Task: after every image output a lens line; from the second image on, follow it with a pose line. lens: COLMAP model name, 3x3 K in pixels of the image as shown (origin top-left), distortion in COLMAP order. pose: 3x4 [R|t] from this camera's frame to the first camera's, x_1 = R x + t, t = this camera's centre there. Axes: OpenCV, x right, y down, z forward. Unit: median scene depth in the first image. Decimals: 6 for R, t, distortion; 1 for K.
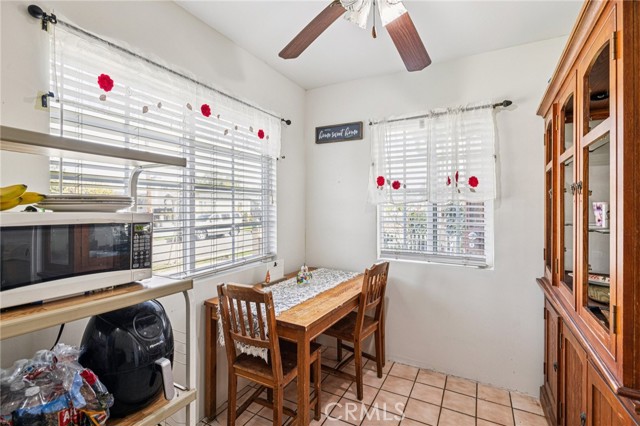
lens RADIAL K [[295.0, 0, 321.7], [0, 295.0, 205.4], [0, 0, 1]] dist [-0.001959, -0.000030]
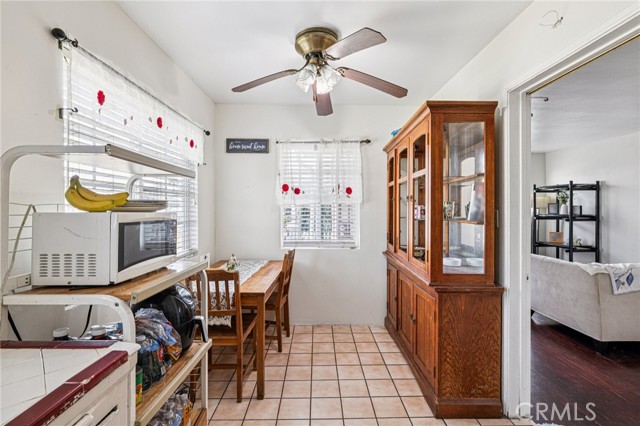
lens RADIAL K [[295.0, 0, 321.7], [0, 295.0, 205.4], [0, 0, 1]] dist [-0.001959, -0.000030]
pose [[0.875110, 0.003495, 0.483911, -0.337971], [-0.002939, 0.999994, -0.001907, -0.003596], [-0.483915, 0.000247, 0.875115, -0.248169]]
